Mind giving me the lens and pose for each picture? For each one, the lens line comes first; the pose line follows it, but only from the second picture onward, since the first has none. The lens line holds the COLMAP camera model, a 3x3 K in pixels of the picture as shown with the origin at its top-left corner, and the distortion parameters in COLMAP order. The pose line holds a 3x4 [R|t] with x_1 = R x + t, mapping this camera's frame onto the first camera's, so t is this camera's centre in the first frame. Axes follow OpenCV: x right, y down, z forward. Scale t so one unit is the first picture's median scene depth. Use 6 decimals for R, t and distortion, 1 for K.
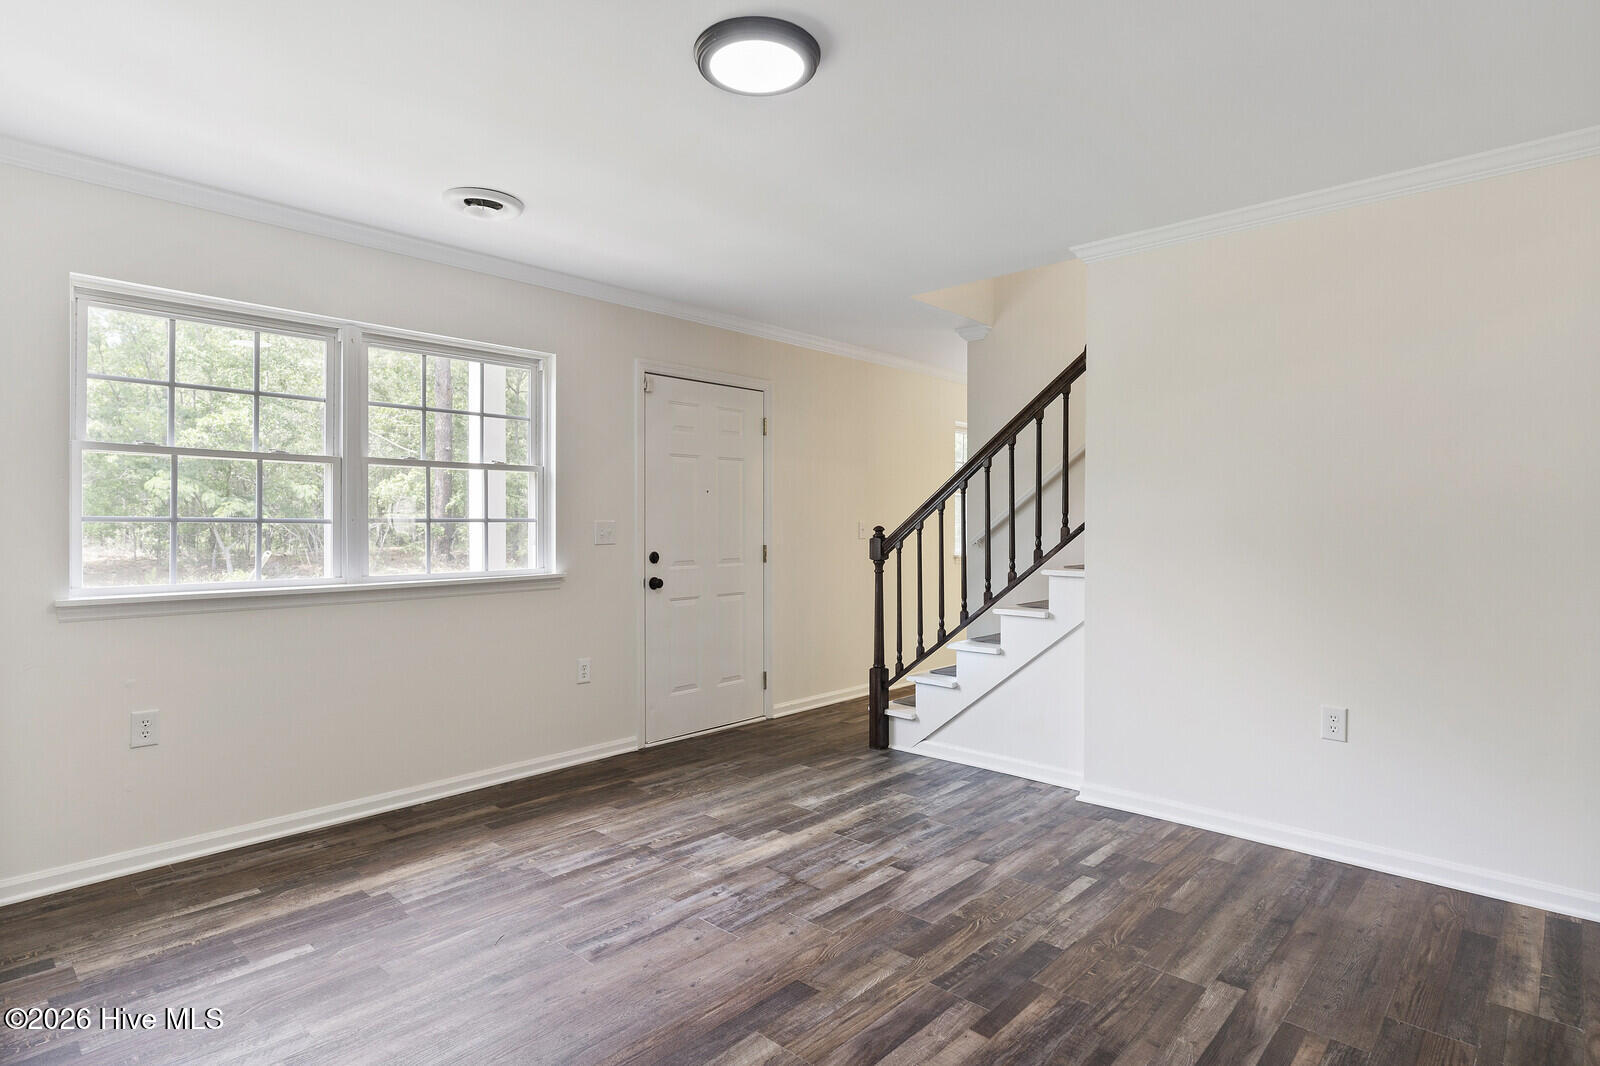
lens RADIAL K [[843.3, 0, 799.0], [0, 843.3, 515.8], [0, 0, 1]] dist [0.002451, 0.001310]
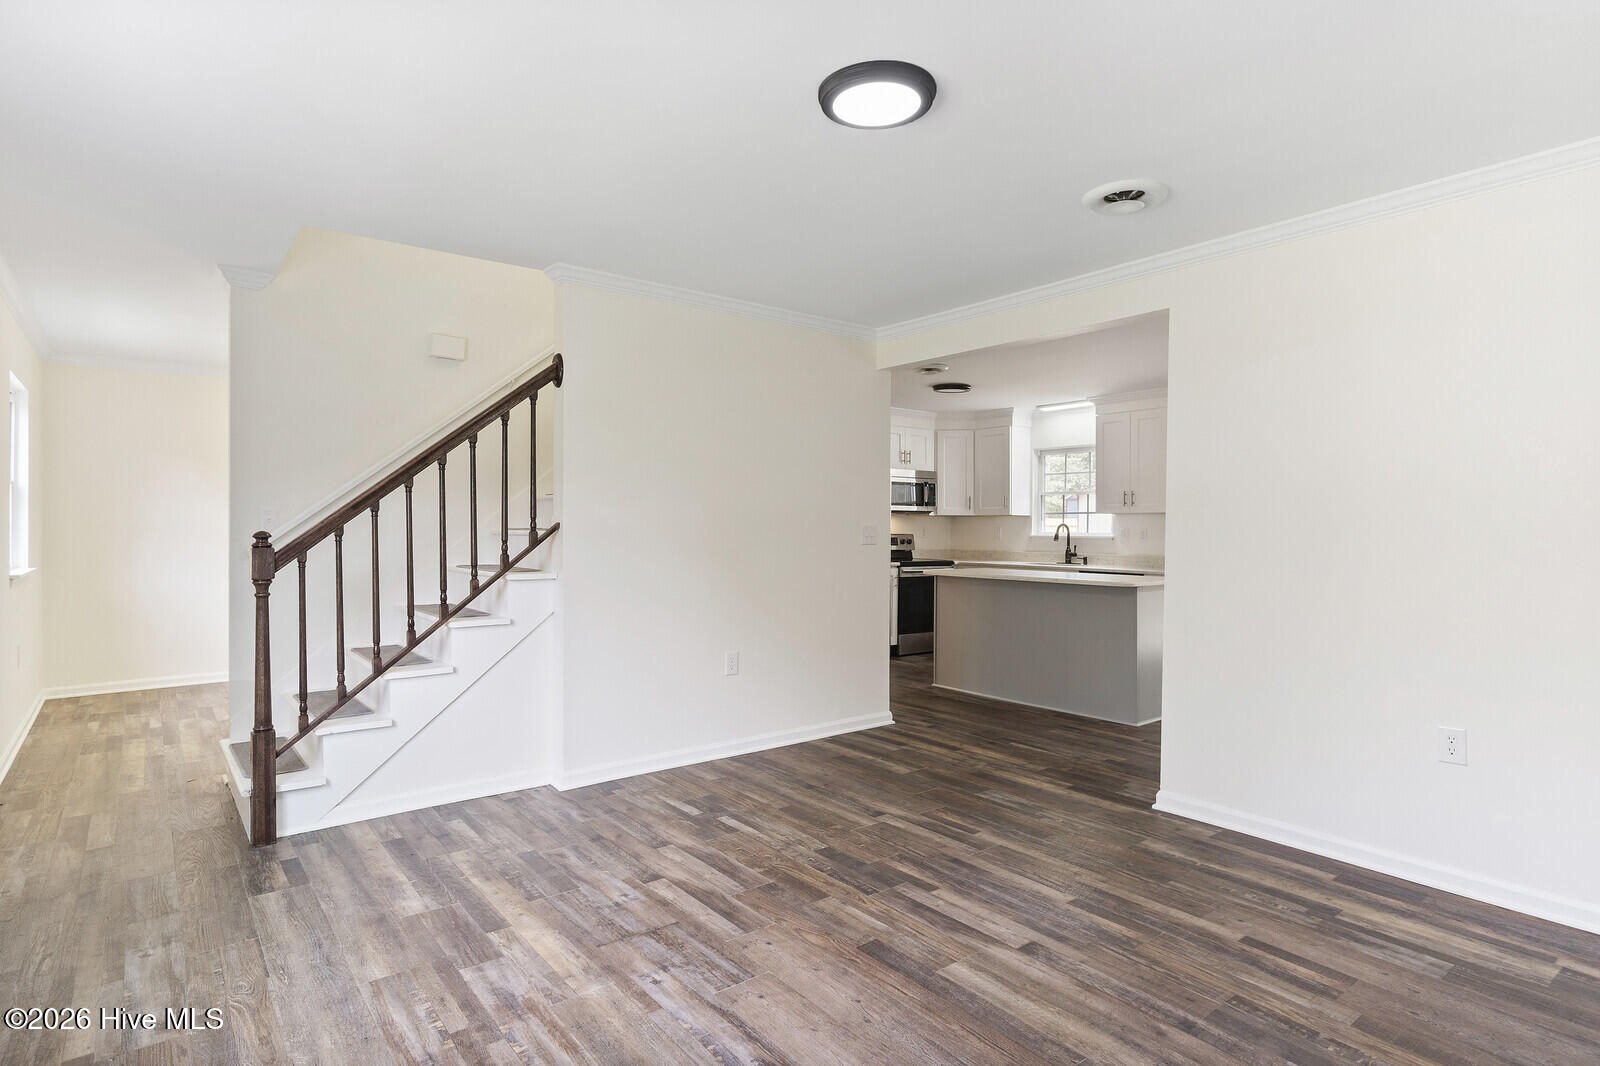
lens RADIAL K [[837.2, 0, 800.0], [0, 837.2, 533.0], [0, 0, 1]] dist [0.000006, 0.000568]
pose [[0.153708, -0.008391, 0.988081, -0.832599], [-0.010479, 0.999894, 0.010121, 0.002952], [-0.988061, -0.011909, 0.153604, 0.704171]]
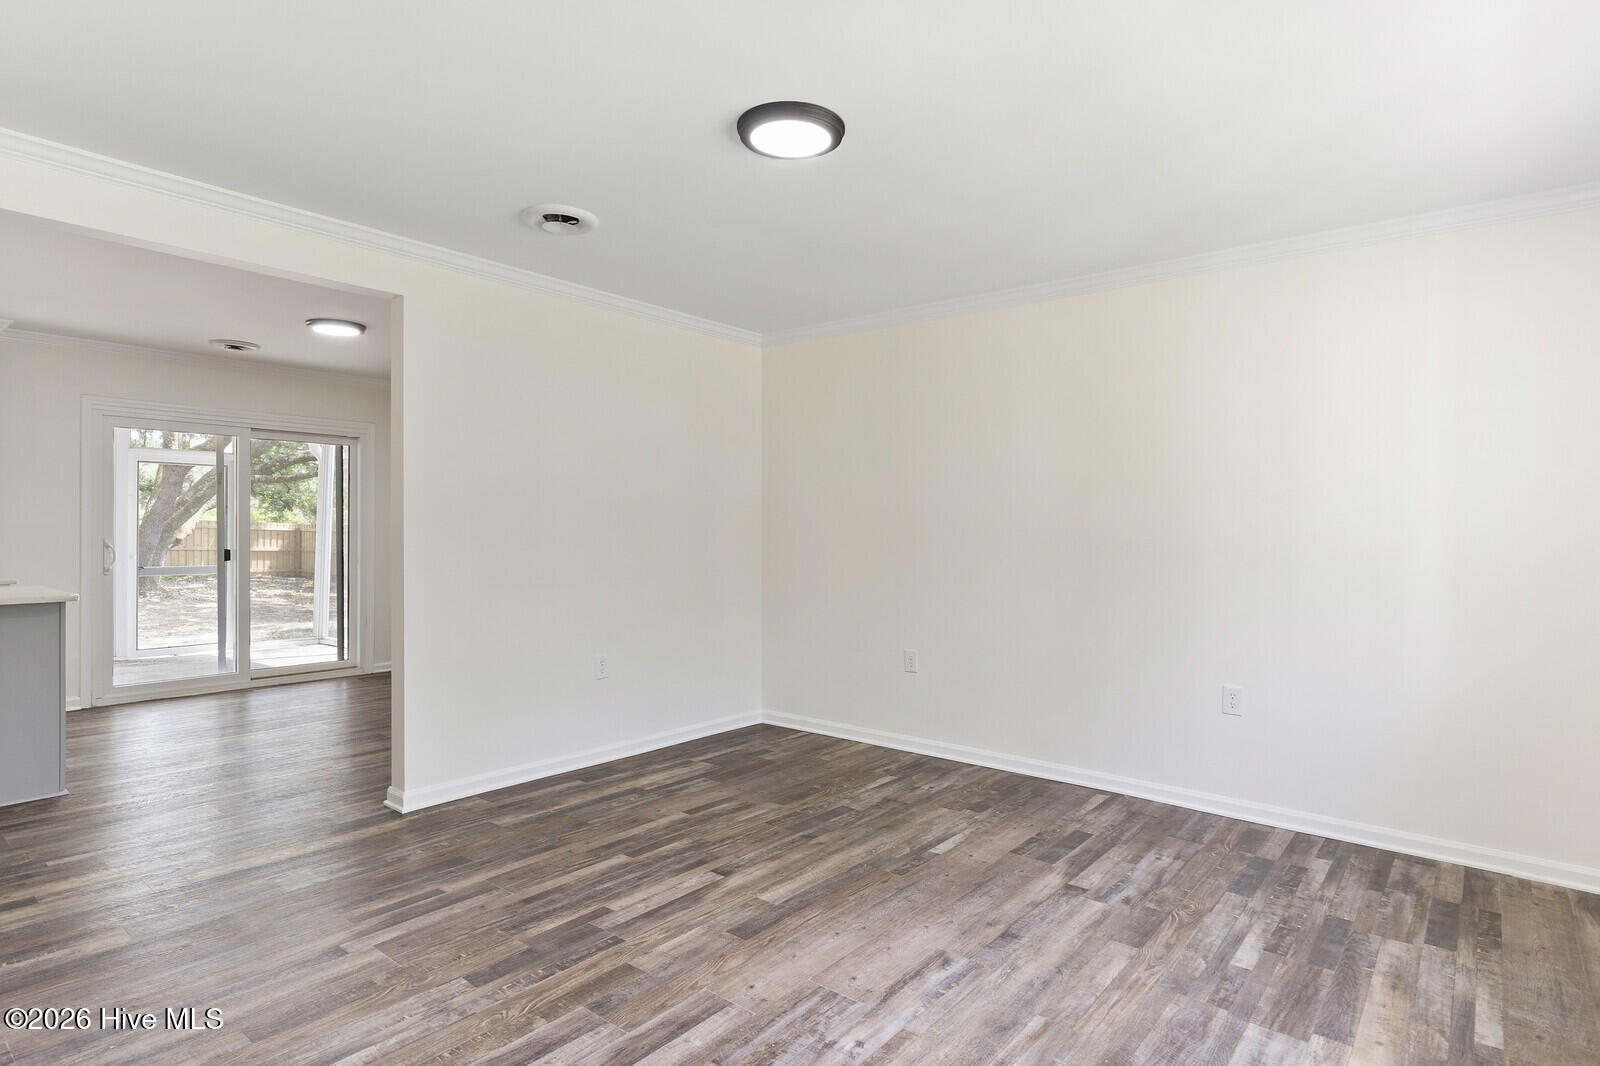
lens RADIAL K [[843.3, 0, 799.0], [0, 843.3, 515.8], [0, 0, 1]] dist [0.002451, 0.001310]
pose [[-0.998139, -0.014327, -0.059270, 0.001427], [-0.013026, 0.999667, -0.022275, 0.012782], [0.059570, -0.021461, -0.997993, 1.639125]]
